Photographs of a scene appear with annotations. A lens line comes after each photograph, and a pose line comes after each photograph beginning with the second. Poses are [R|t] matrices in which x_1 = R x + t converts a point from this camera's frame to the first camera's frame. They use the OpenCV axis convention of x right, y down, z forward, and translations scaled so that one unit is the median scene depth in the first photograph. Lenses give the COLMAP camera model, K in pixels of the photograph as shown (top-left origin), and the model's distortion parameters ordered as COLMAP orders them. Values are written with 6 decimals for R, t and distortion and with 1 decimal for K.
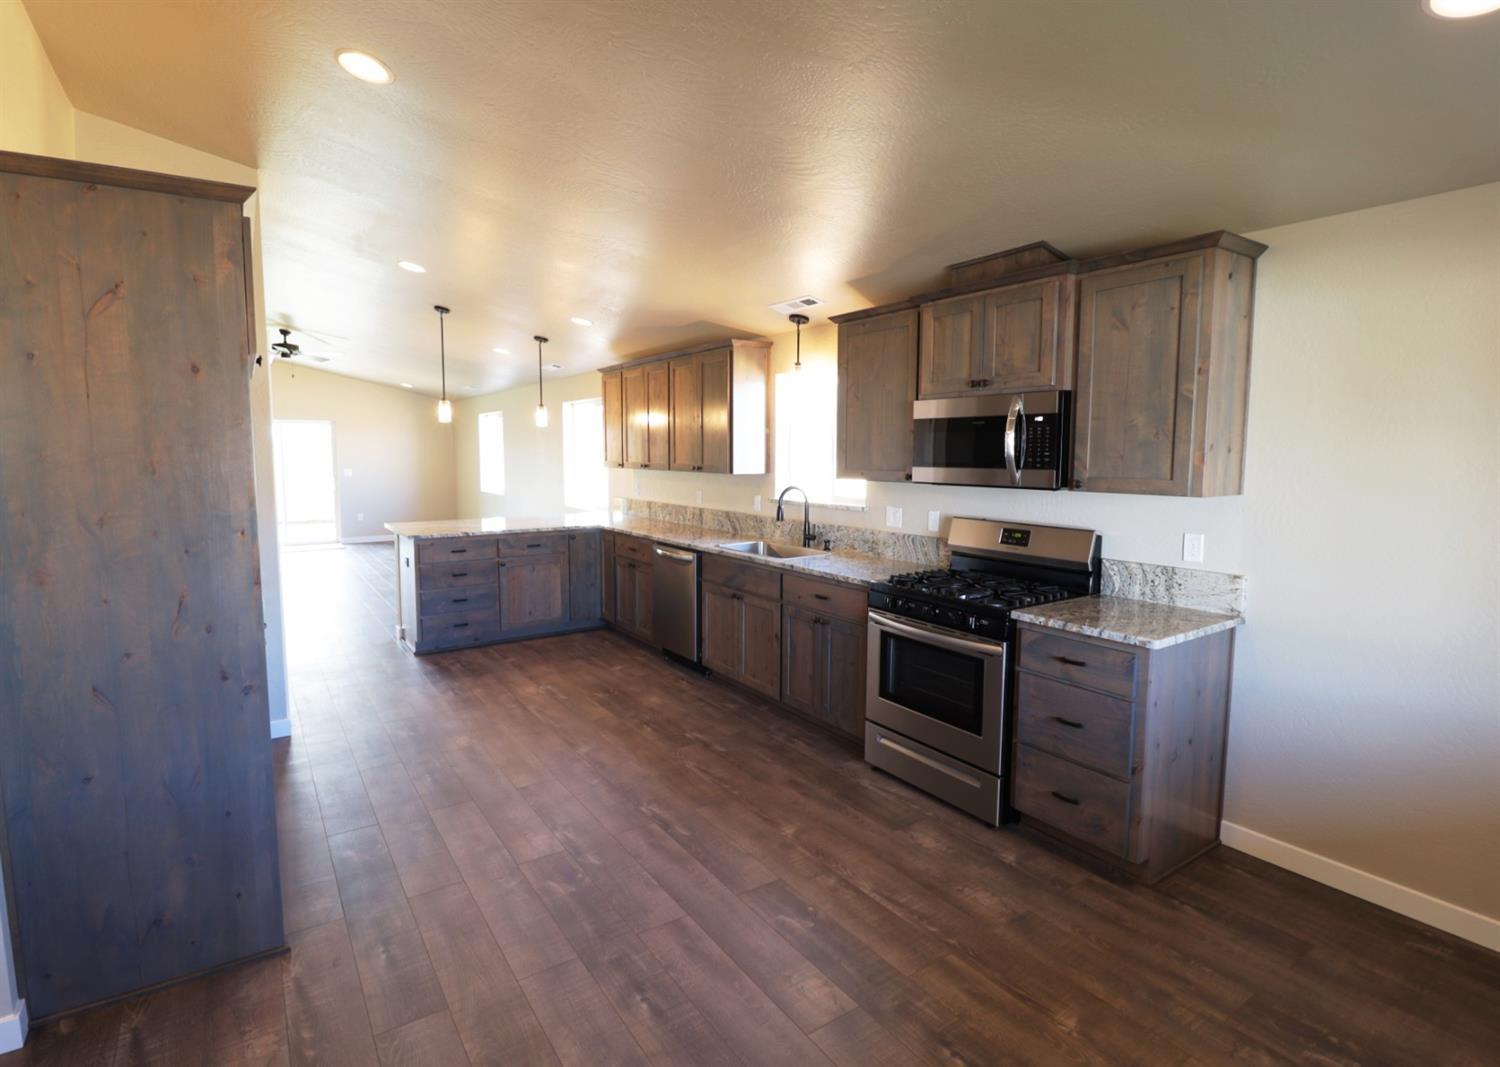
lens RADIAL K [[756.9, 0, 750.0], [0, 756.9, 533.5], [0, 0, 1]] dist [-0.001255, -0.000448]
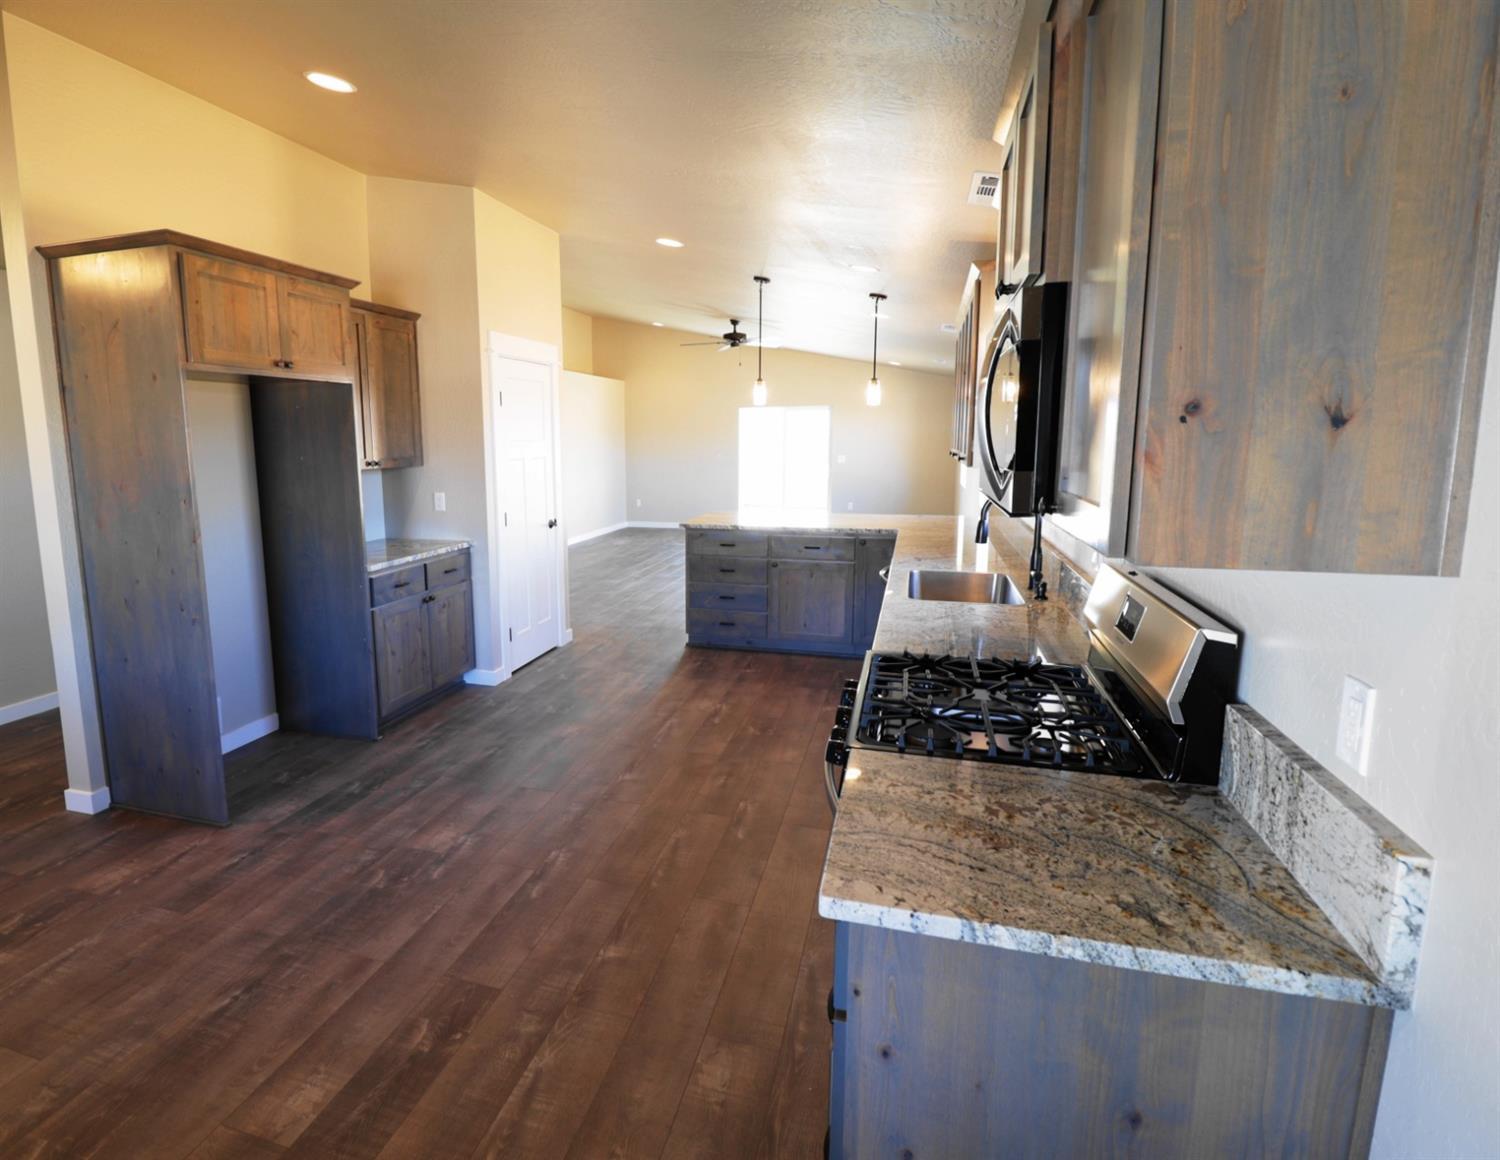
lens RADIAL K [[860.0, 0, 749.1], [0, 860.0, 589.6], [0, 0, 1]] dist [-0.005302, -0.002227]
pose [[0.597326, 0.134131, -0.790702, 0.529021], [-0.080408, 0.990963, 0.107360, -0.042532], [0.797957, -0.000550, 0.602714, 0.424457]]
